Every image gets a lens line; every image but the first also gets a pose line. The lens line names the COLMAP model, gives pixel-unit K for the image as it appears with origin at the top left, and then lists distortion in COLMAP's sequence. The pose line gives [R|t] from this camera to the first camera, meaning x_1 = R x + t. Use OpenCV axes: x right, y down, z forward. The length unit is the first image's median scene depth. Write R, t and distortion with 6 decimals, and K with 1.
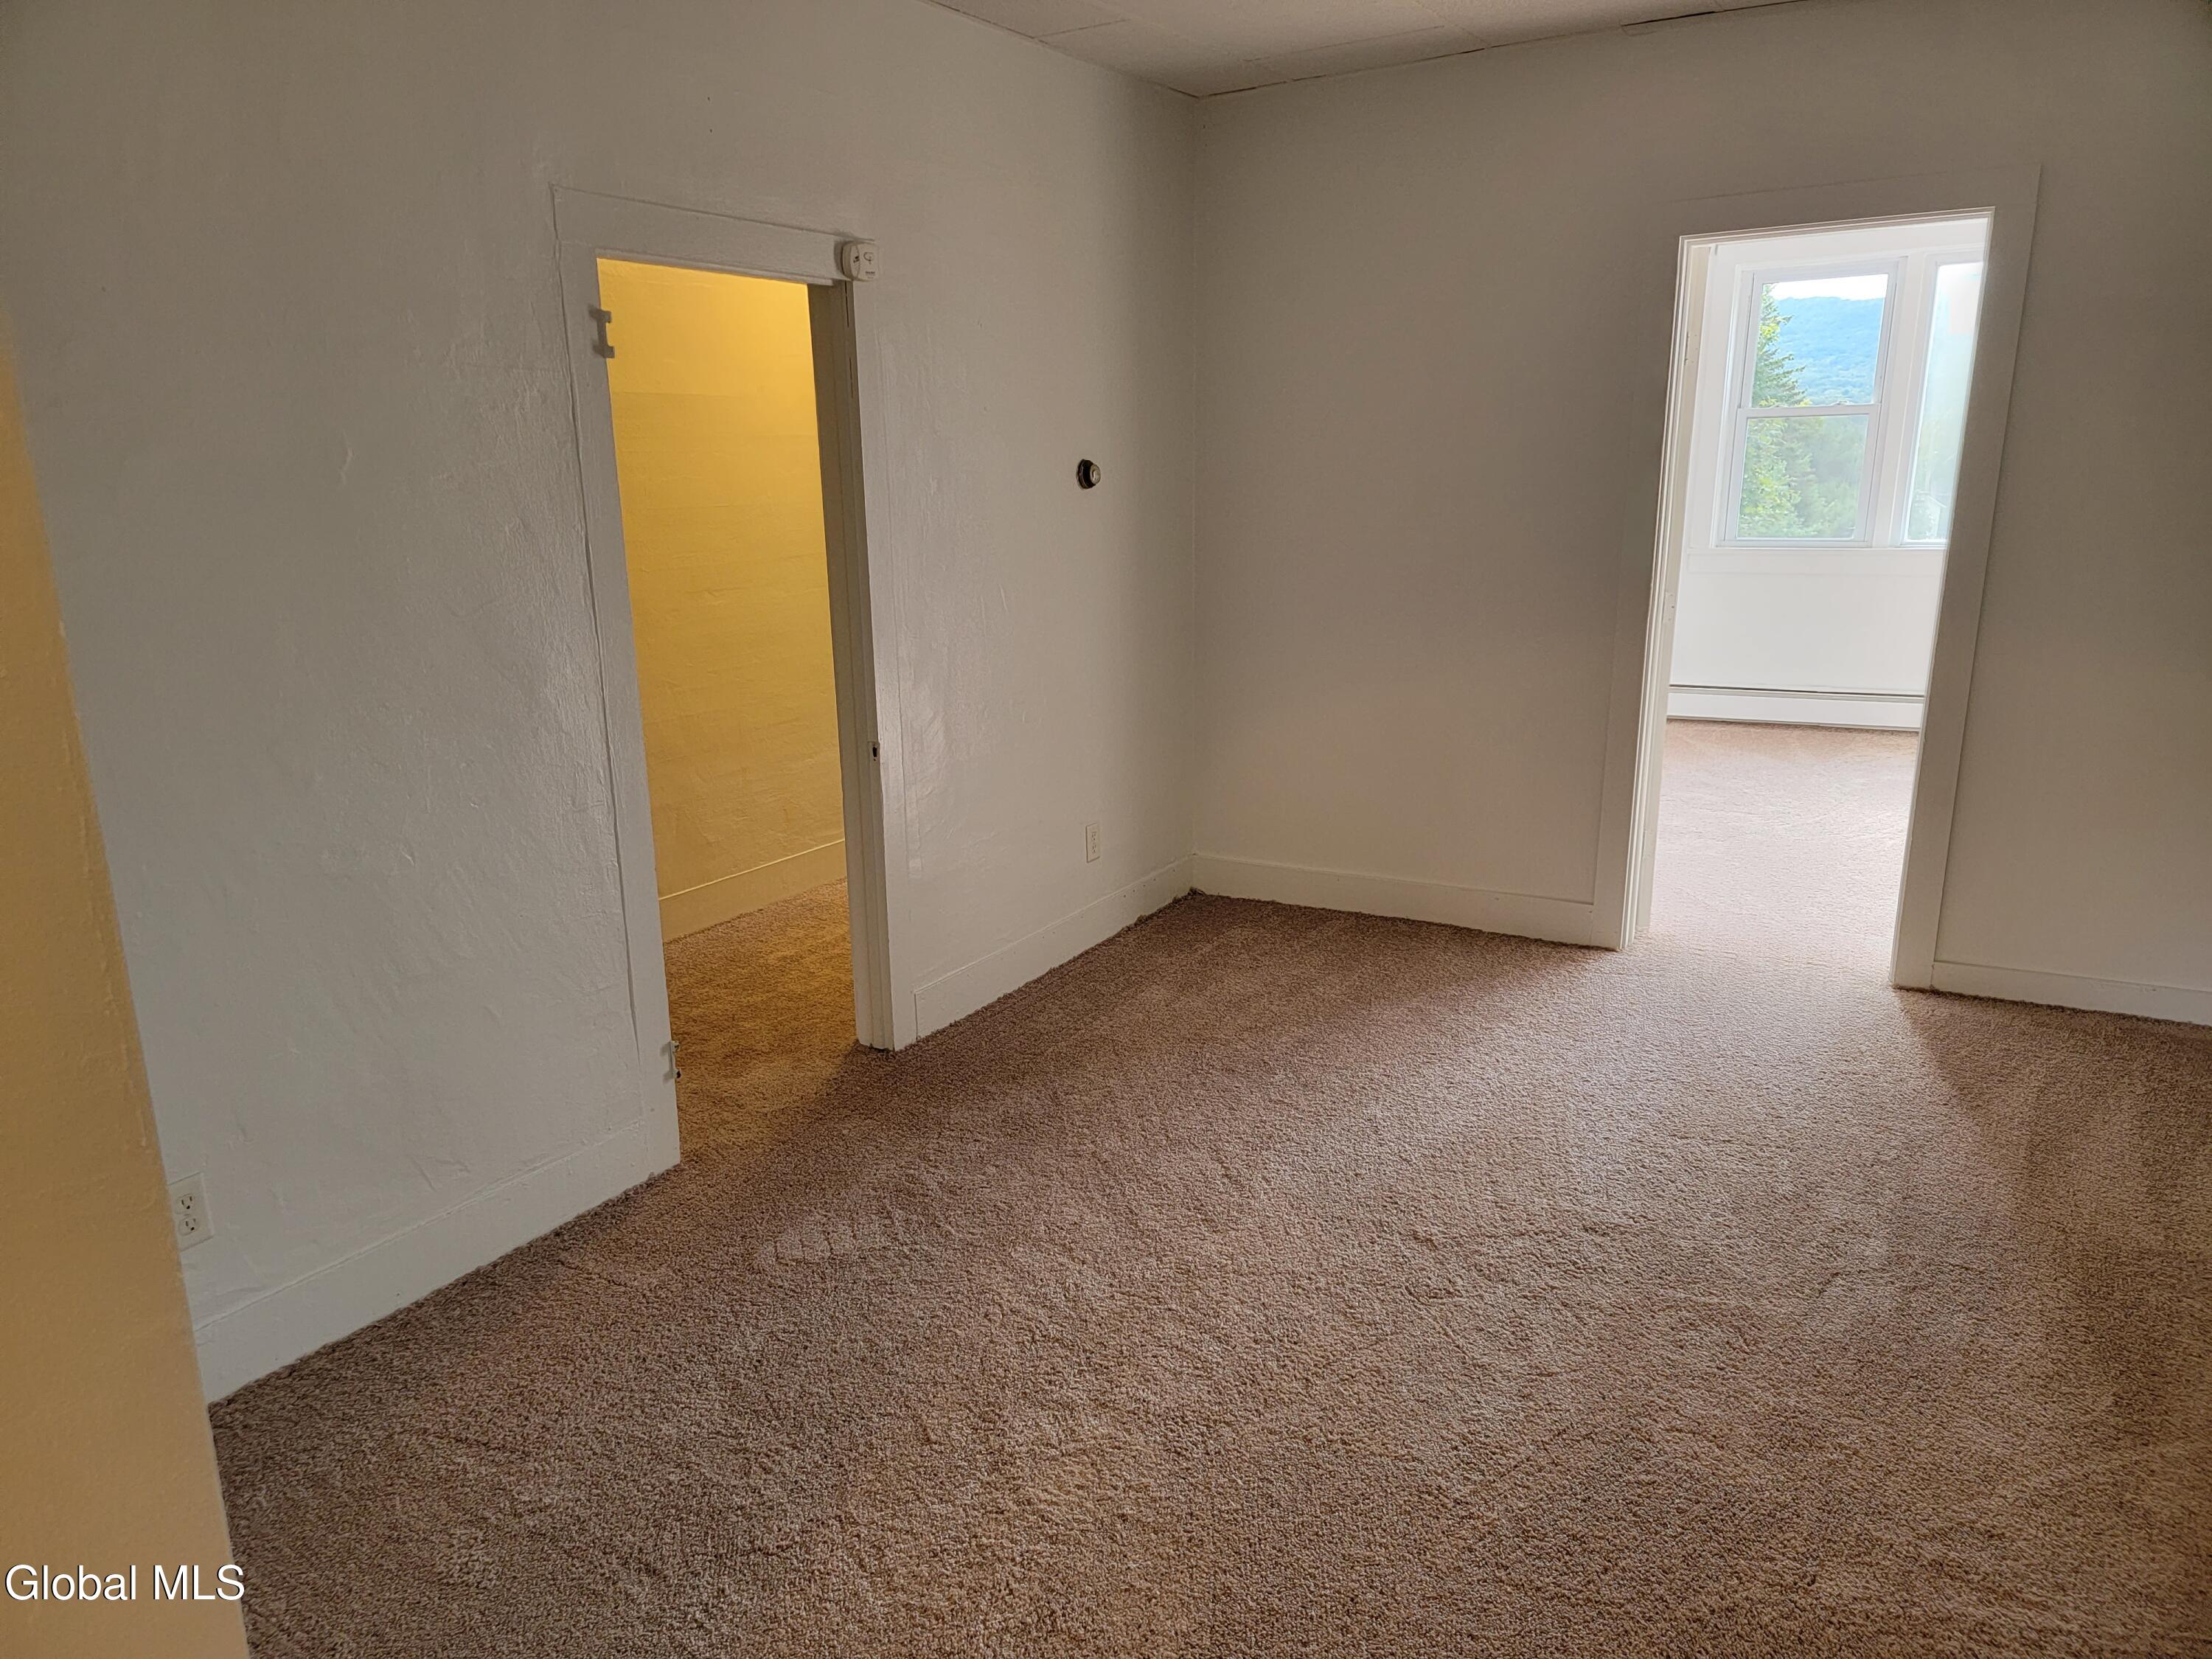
lens RADIAL K [[1517.0, 0, 1103.5], [0, 1517.0, 845.5], [0, 0, 1]] dist [0.064812, -0.038227]
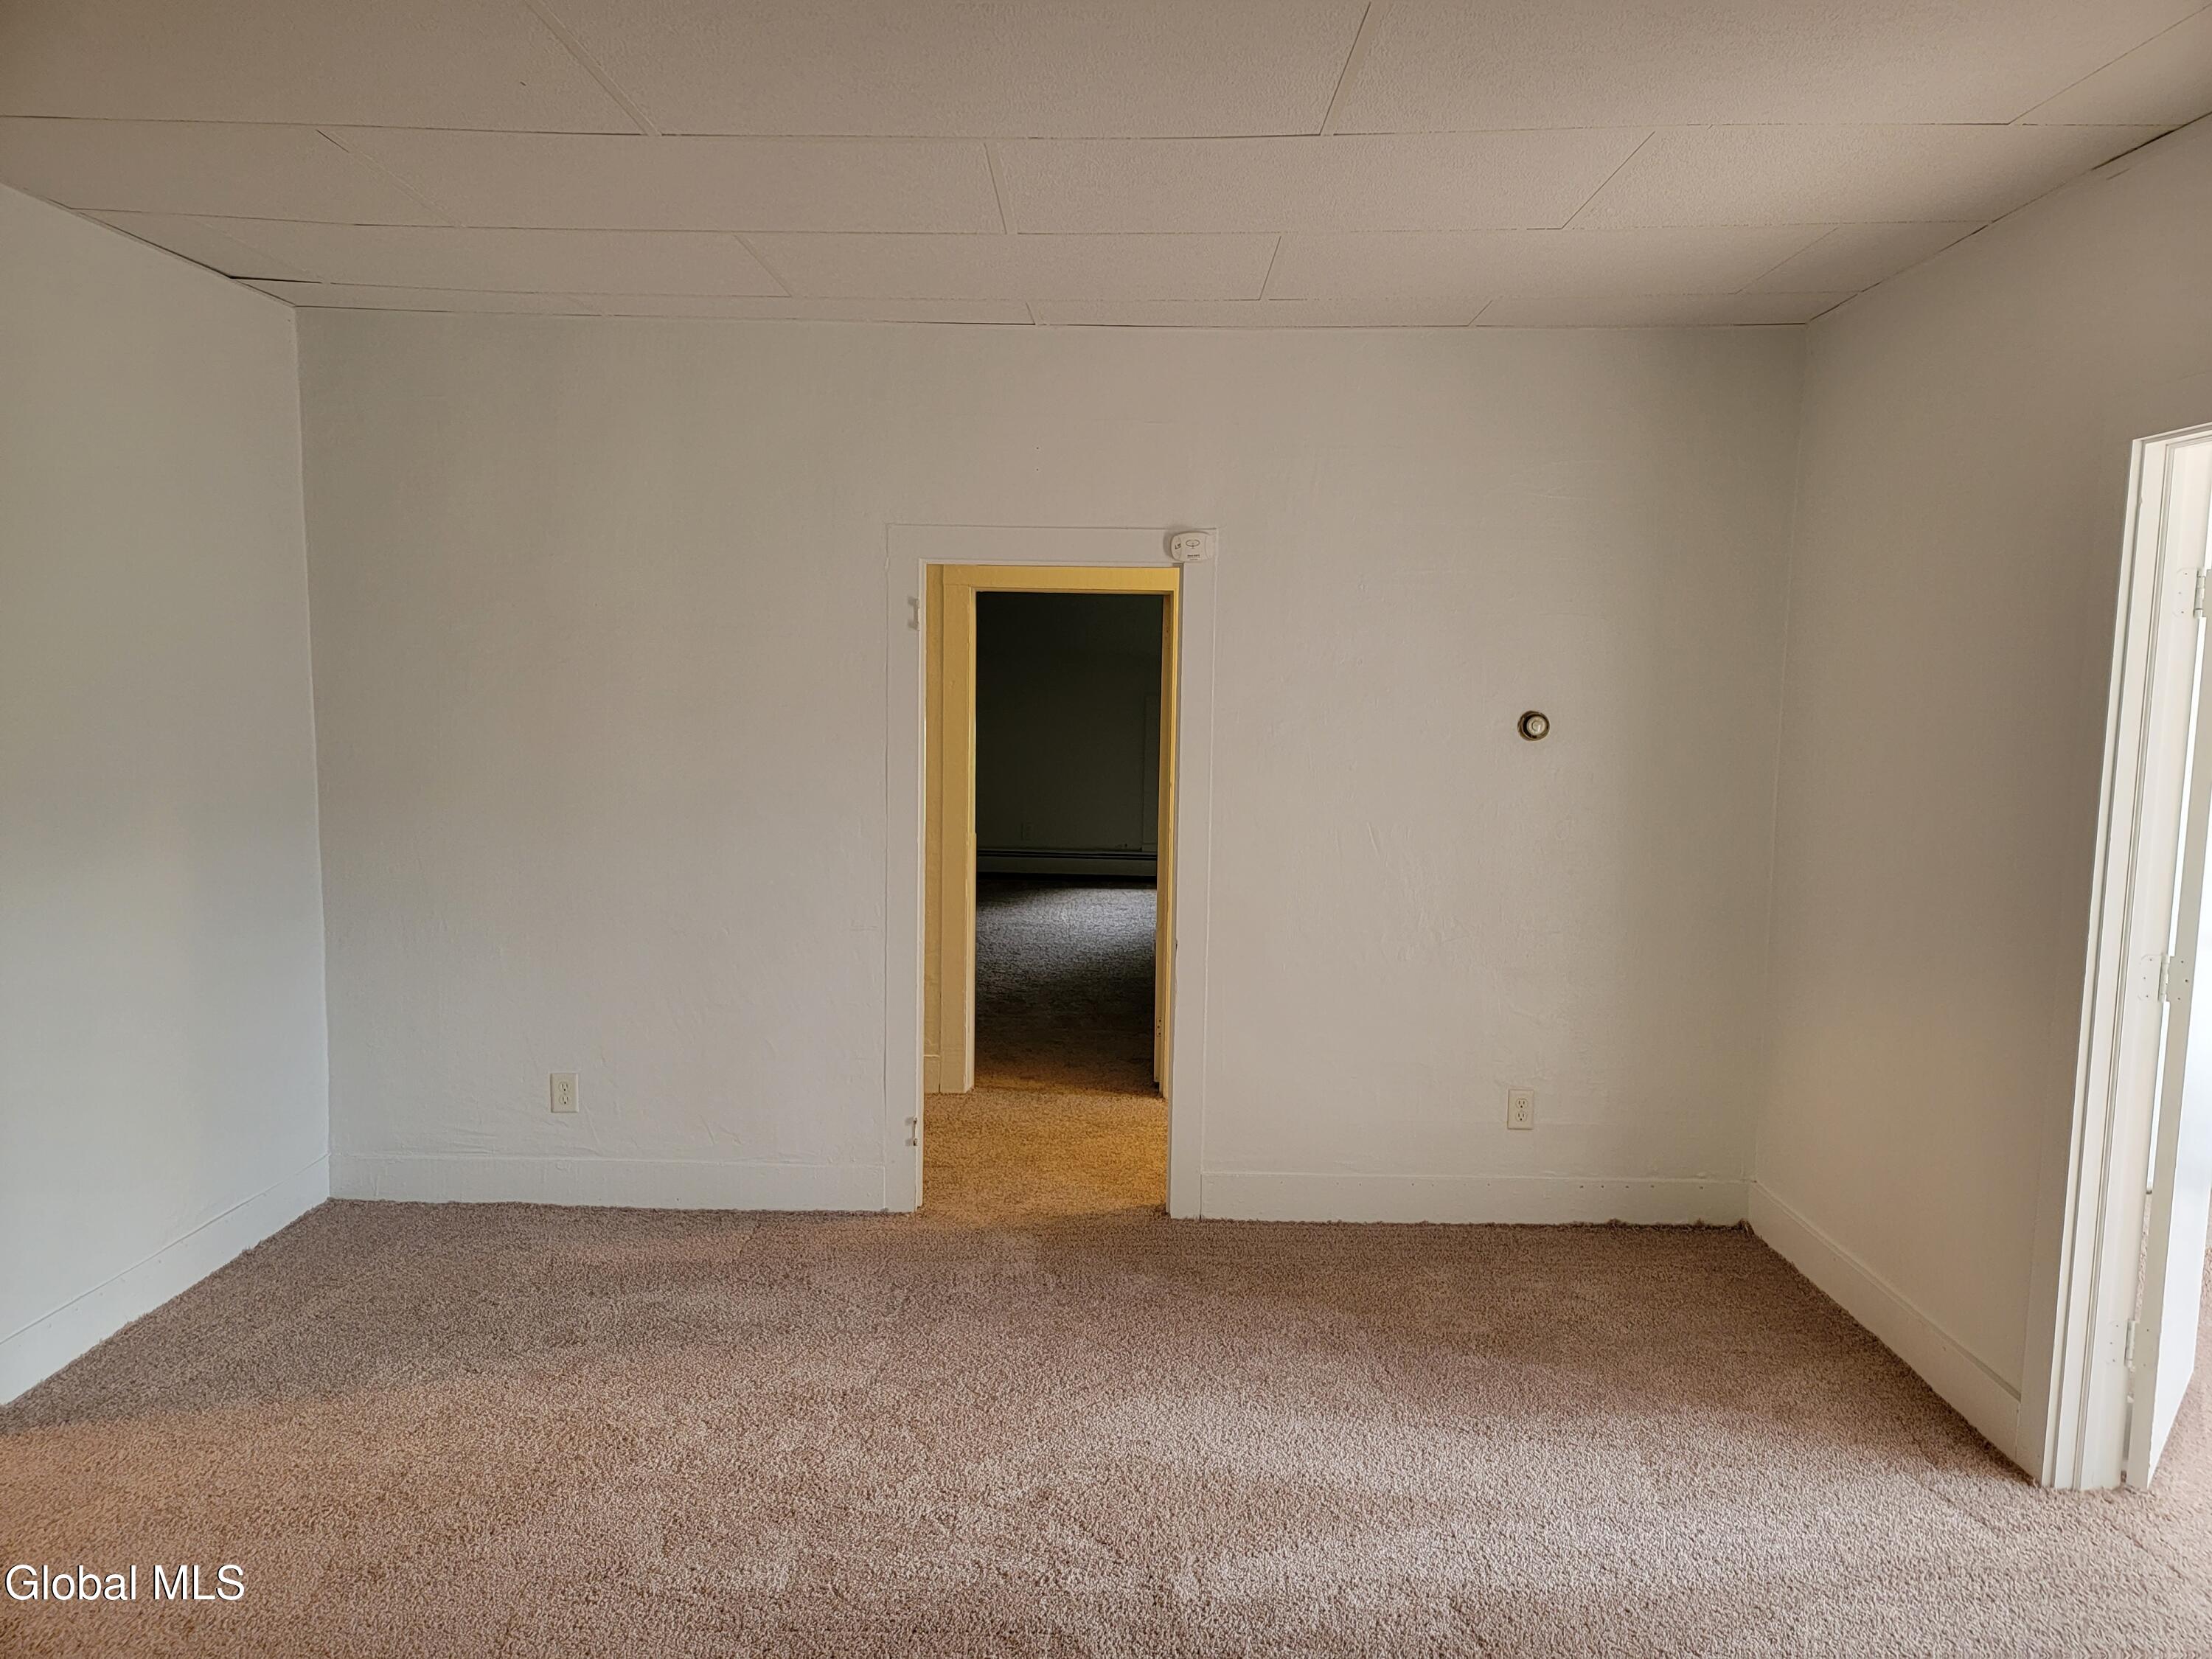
lens RADIAL K [[1569.8, 0, 1106.0], [0, 1569.8, 829.5], [0, 0, 1]] dist [0.090432, 0.000711]
pose [[0.518623, 0.112692, -0.847544, 0.701343], [-0.235207, 0.971834, -0.014708, -0.100565], [0.822015, 0.206976, 0.530521, 0.255398]]
